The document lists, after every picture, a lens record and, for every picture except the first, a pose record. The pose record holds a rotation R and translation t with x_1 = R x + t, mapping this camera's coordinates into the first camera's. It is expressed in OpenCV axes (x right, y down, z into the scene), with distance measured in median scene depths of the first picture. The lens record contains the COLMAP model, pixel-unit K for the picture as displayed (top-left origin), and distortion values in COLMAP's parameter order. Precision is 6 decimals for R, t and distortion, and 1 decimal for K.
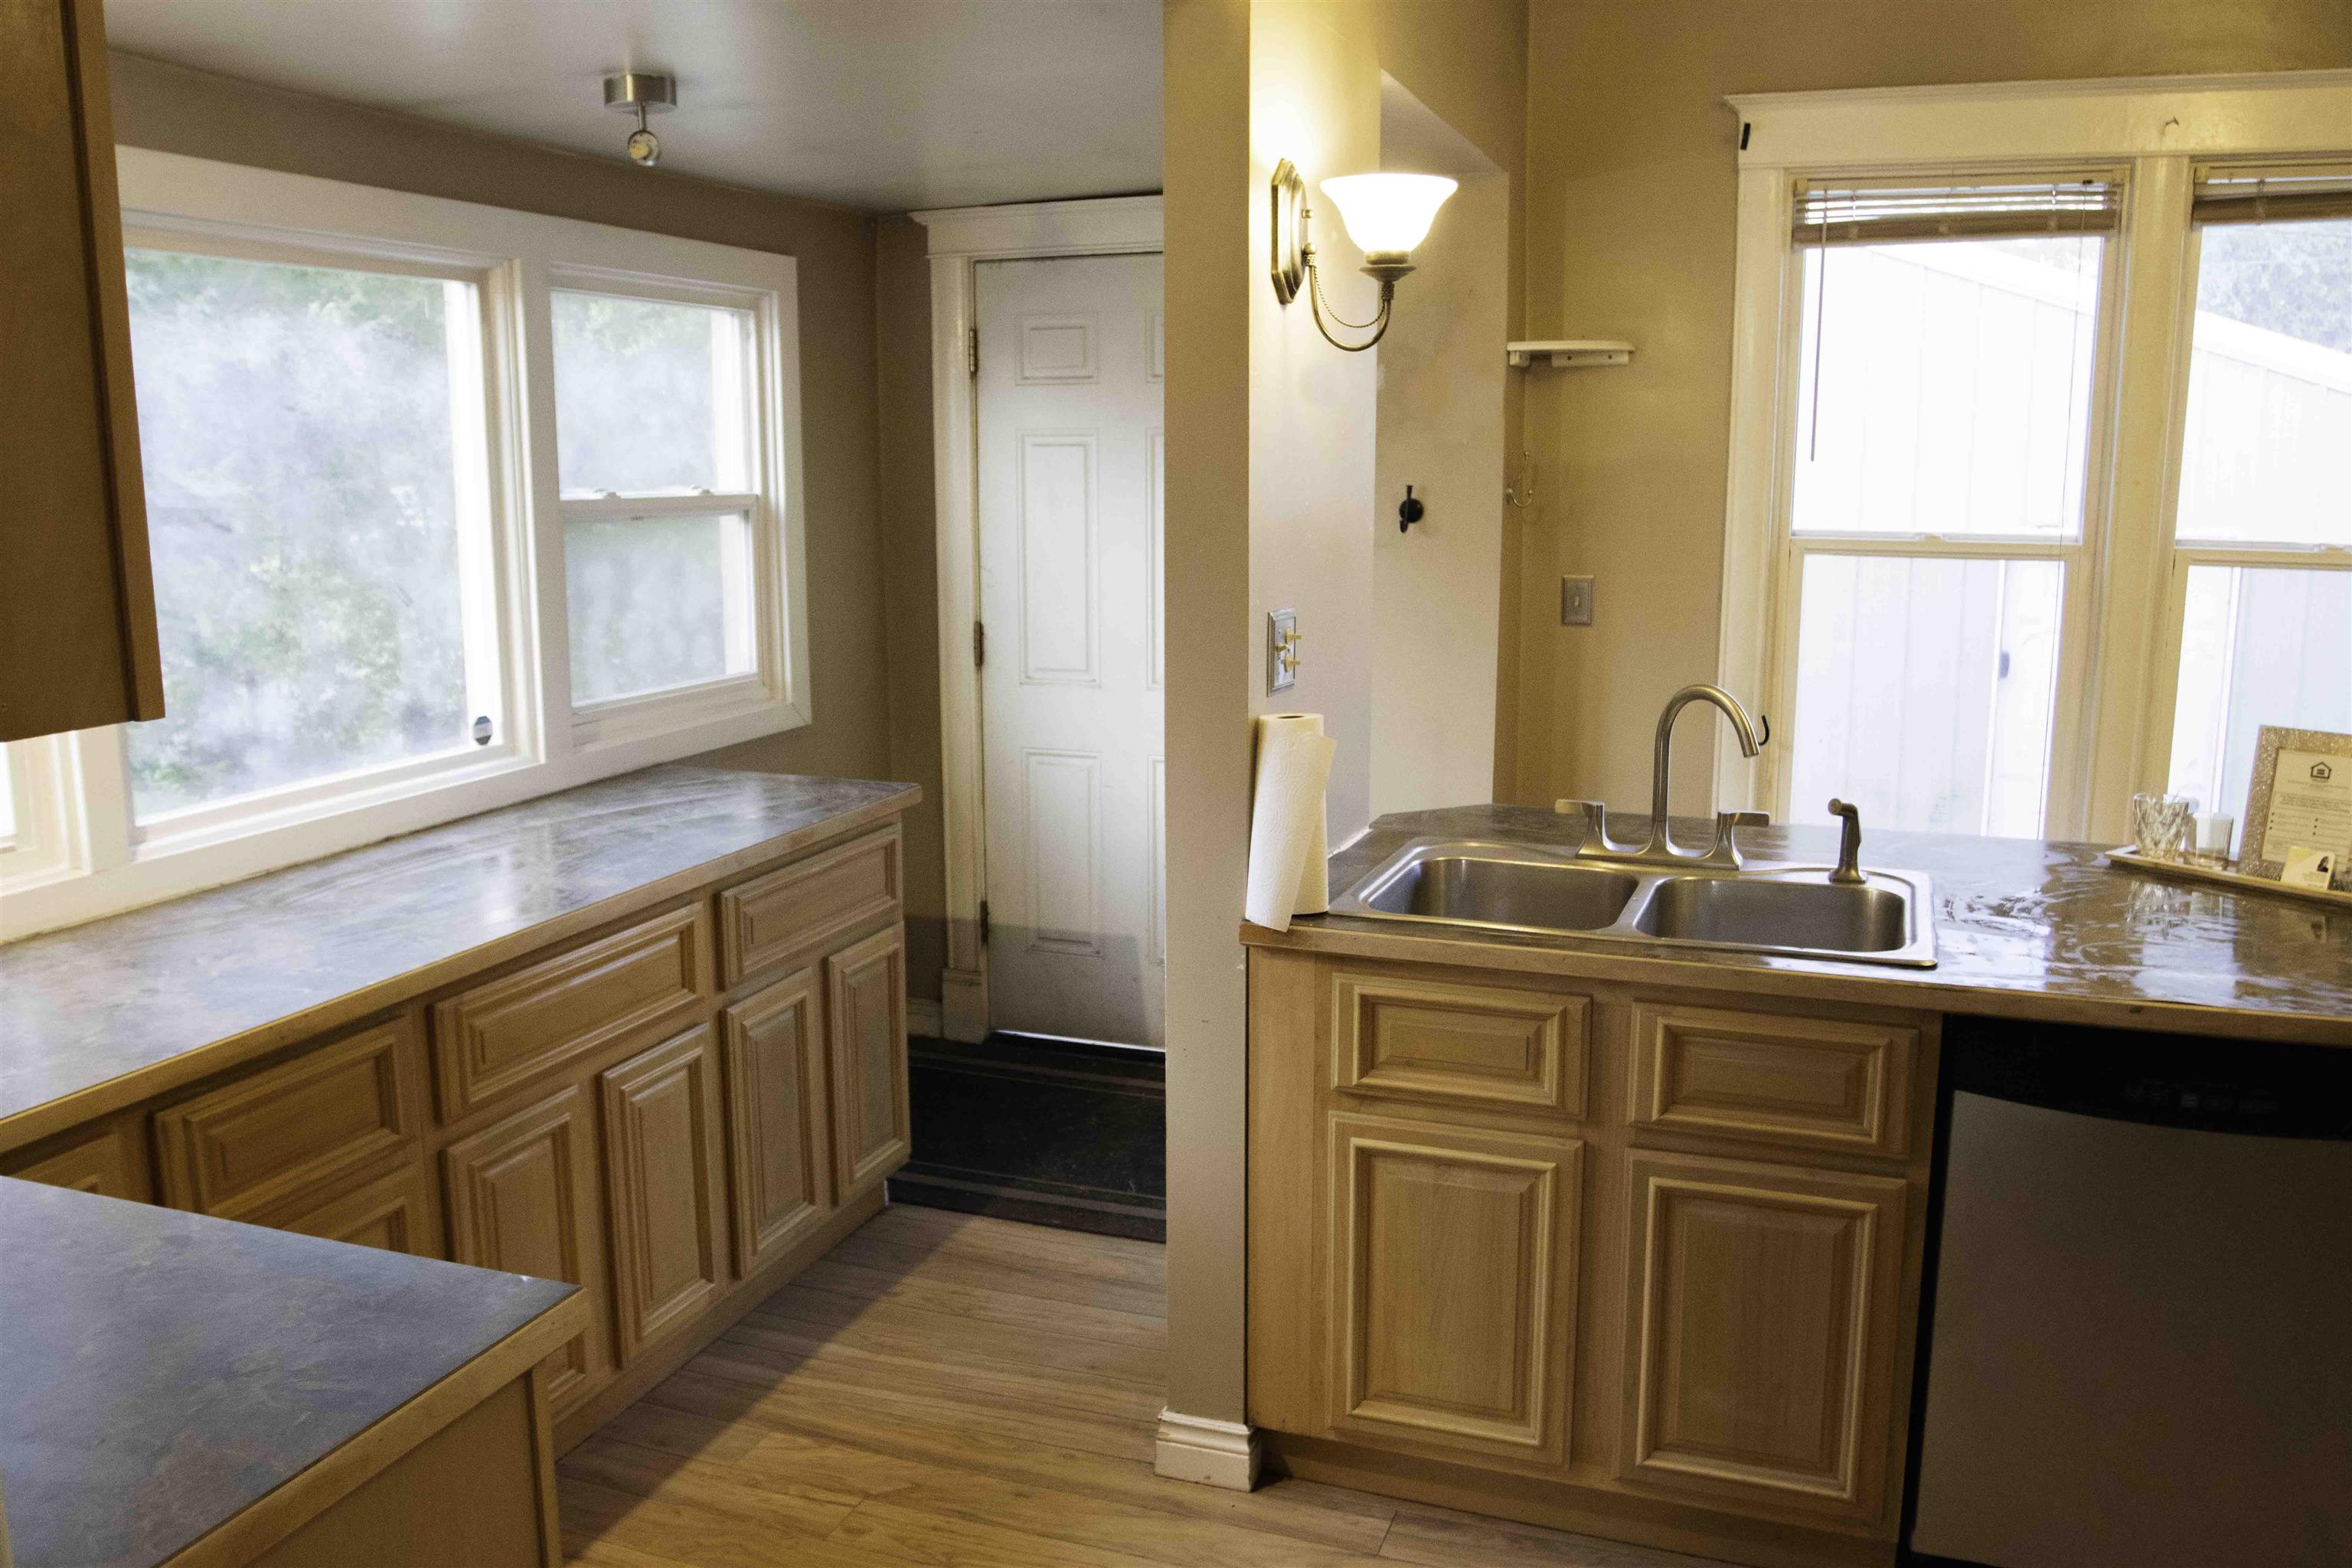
lens RADIAL K [[1833.7, 0, 1167.9], [0, 1833.7, 766.5], [0, 0, 1]] dist [-0.090609, 0.056841]
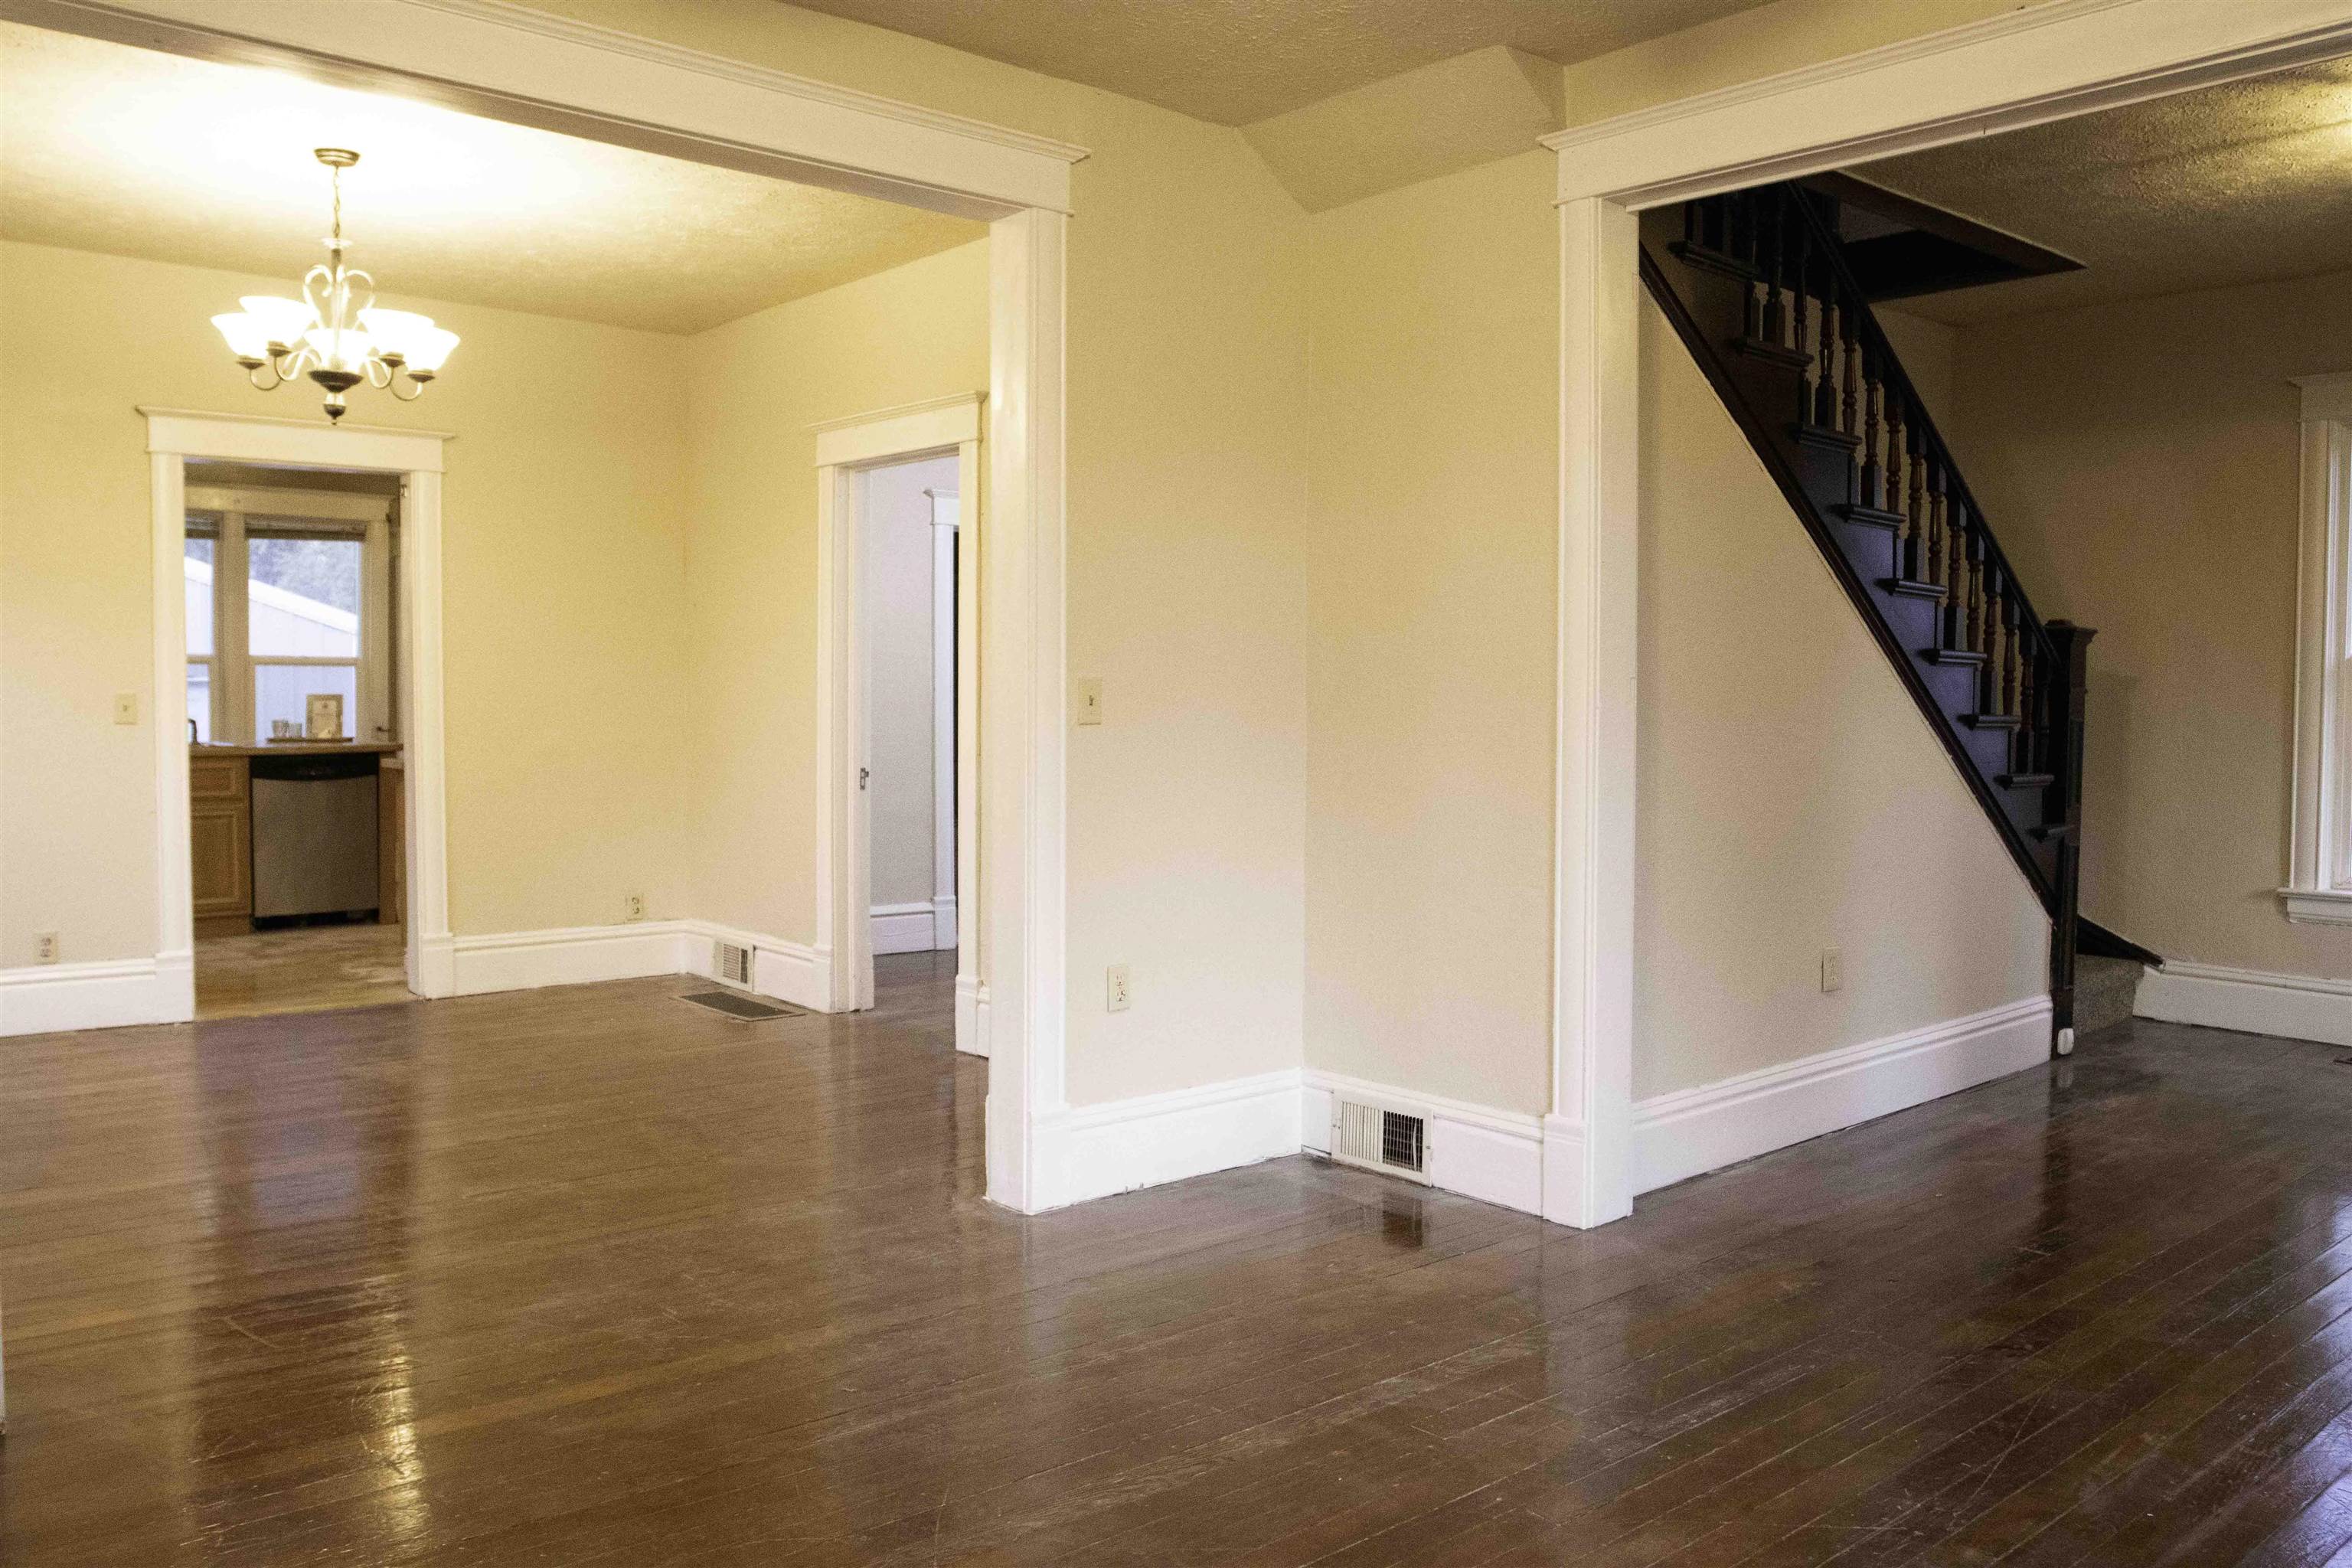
lens RADIAL K [[1833.7, 0, 1167.9], [0, 1833.7, 766.5], [0, 0, 1]] dist [-0.090609, 0.056841]
pose [[0.472874, -0.031438, 0.880569, -1.175938], [0.145556, 0.988421, -0.042876, 0.358876], [-0.869025, 0.148447, 0.471974, -1.450766]]
